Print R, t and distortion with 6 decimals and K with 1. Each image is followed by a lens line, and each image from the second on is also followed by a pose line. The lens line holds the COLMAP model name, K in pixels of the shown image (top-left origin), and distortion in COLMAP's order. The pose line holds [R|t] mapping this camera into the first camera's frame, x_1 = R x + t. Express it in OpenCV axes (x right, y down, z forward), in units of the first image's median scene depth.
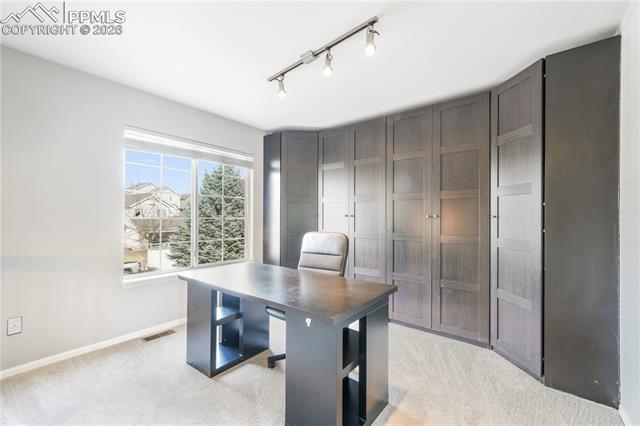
lens RADIAL K [[279.1, 0, 319.2], [0, 279.1, 216.6], [0, 0, 1]] dist [0.009677, 0.000154]
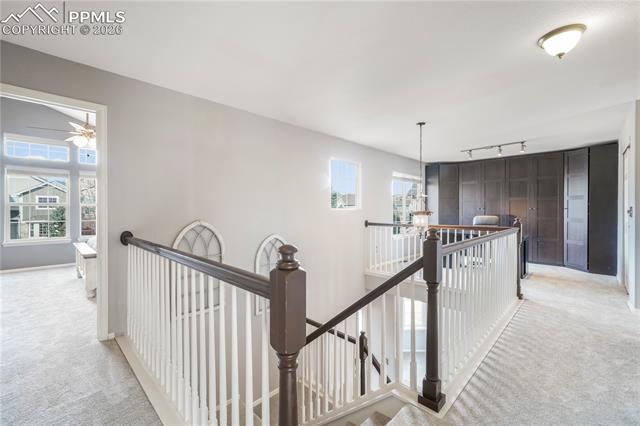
lens RADIAL K [[279.1, 0, 320.5], [0, 279.1, 210.2], [0, 0, 1]] dist [0.009677, 0.000154]
pose [[0.987269, 0.003081, -0.159030, -0.923328], [-0.003477, 0.999991, -0.002216, 0.024704], [0.159022, 0.002741, 0.987271, -1.483994]]
